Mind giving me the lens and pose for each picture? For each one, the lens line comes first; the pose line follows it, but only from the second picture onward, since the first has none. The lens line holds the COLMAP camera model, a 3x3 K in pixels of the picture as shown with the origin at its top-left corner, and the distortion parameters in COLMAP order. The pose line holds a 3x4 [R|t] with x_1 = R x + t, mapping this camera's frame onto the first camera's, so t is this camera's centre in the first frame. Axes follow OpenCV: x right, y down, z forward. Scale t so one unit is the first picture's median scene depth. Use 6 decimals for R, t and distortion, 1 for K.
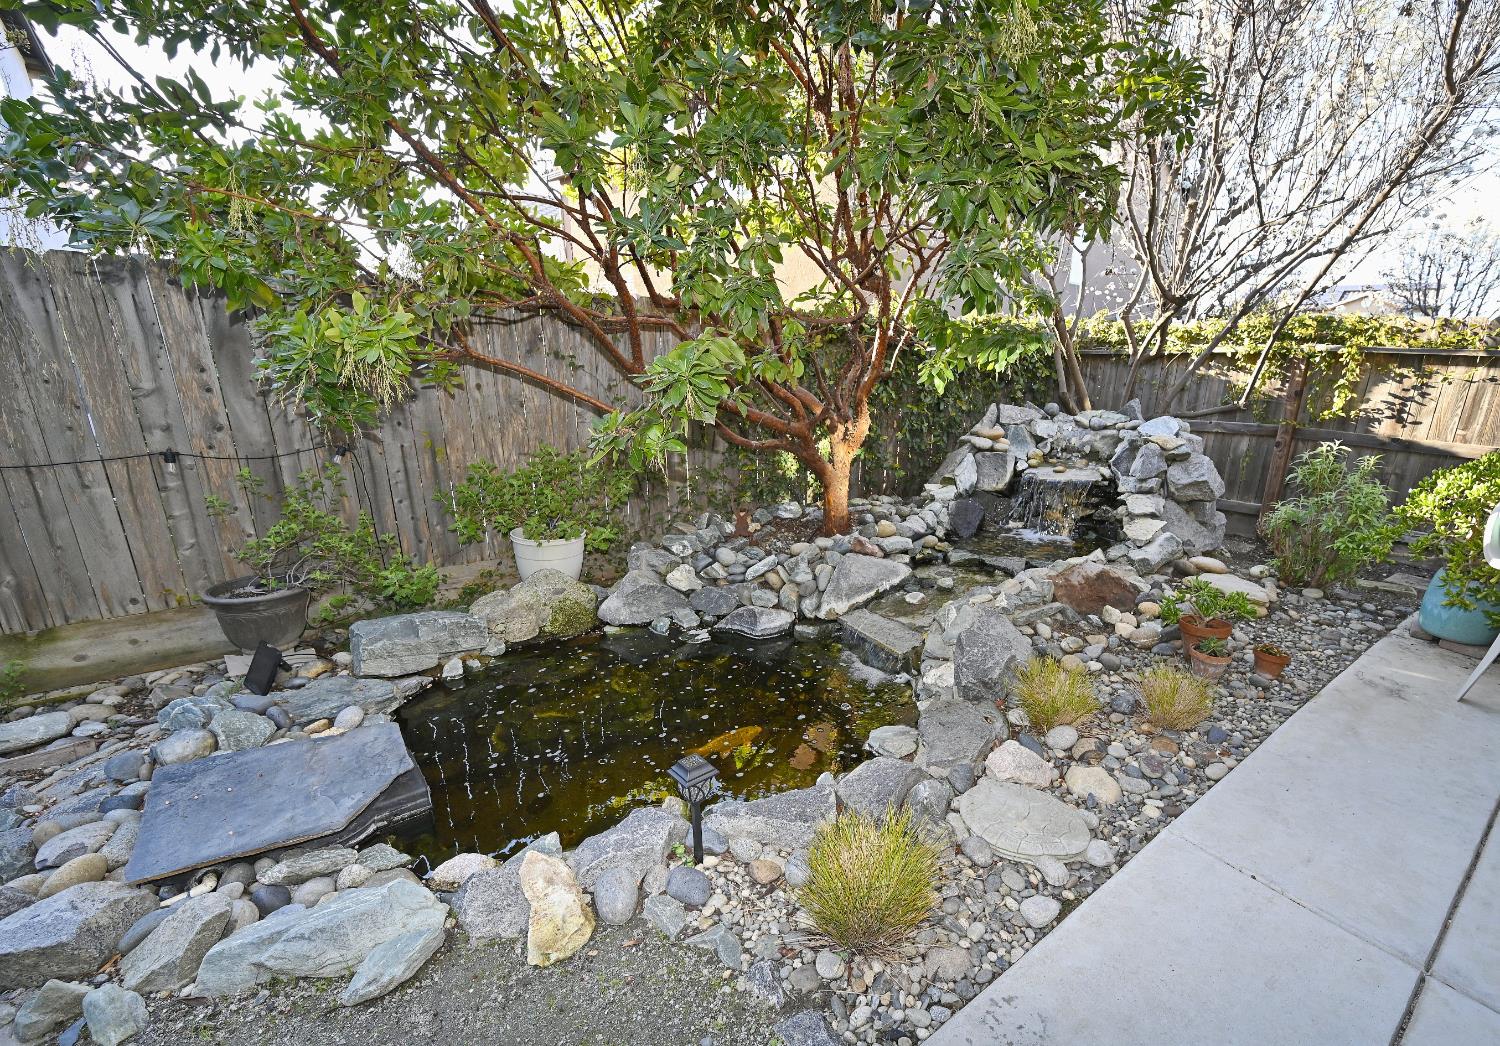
lens RADIAL K [[654.8, 0, 849.0], [0, 654.8, 558.4], [0, 0, 1]] dist [-0.000668, -0.000505]
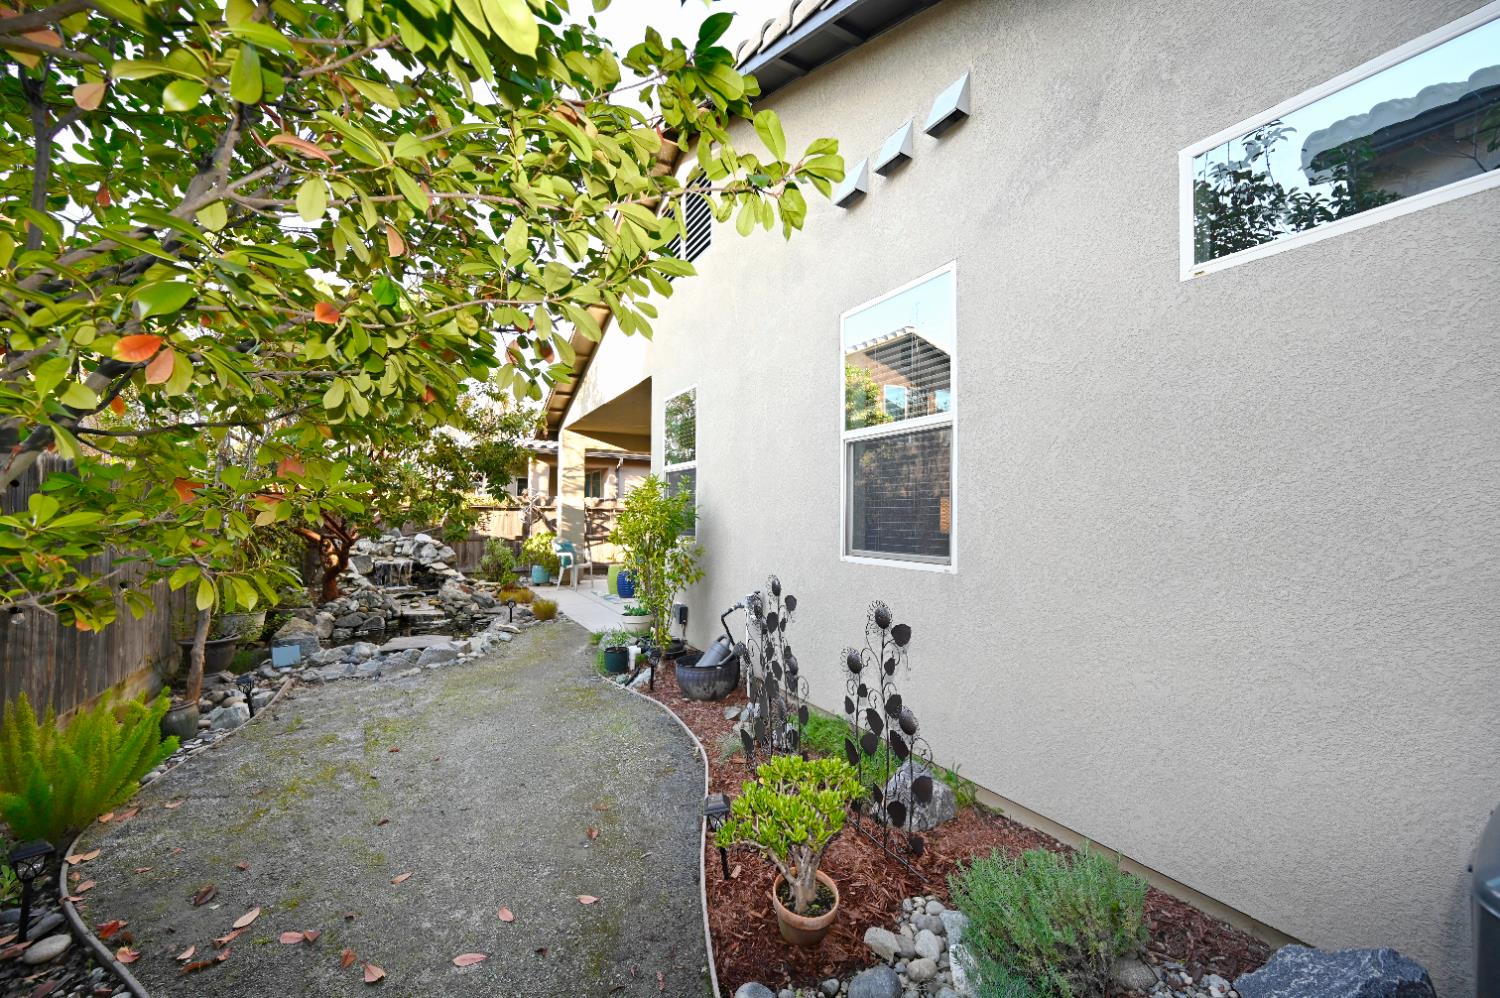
lens RADIAL K [[588.8, 0, 754.2], [0, 588.8, 493.9], [0, 0, 1]] dist [-0.001211, 0.000754]
pose [[0.165523, 0.007067, 0.986181, -1.582986], [0.295917, 0.953541, -0.056501, 0.139429], [-0.940763, 0.301180, 0.155742, -0.576806]]
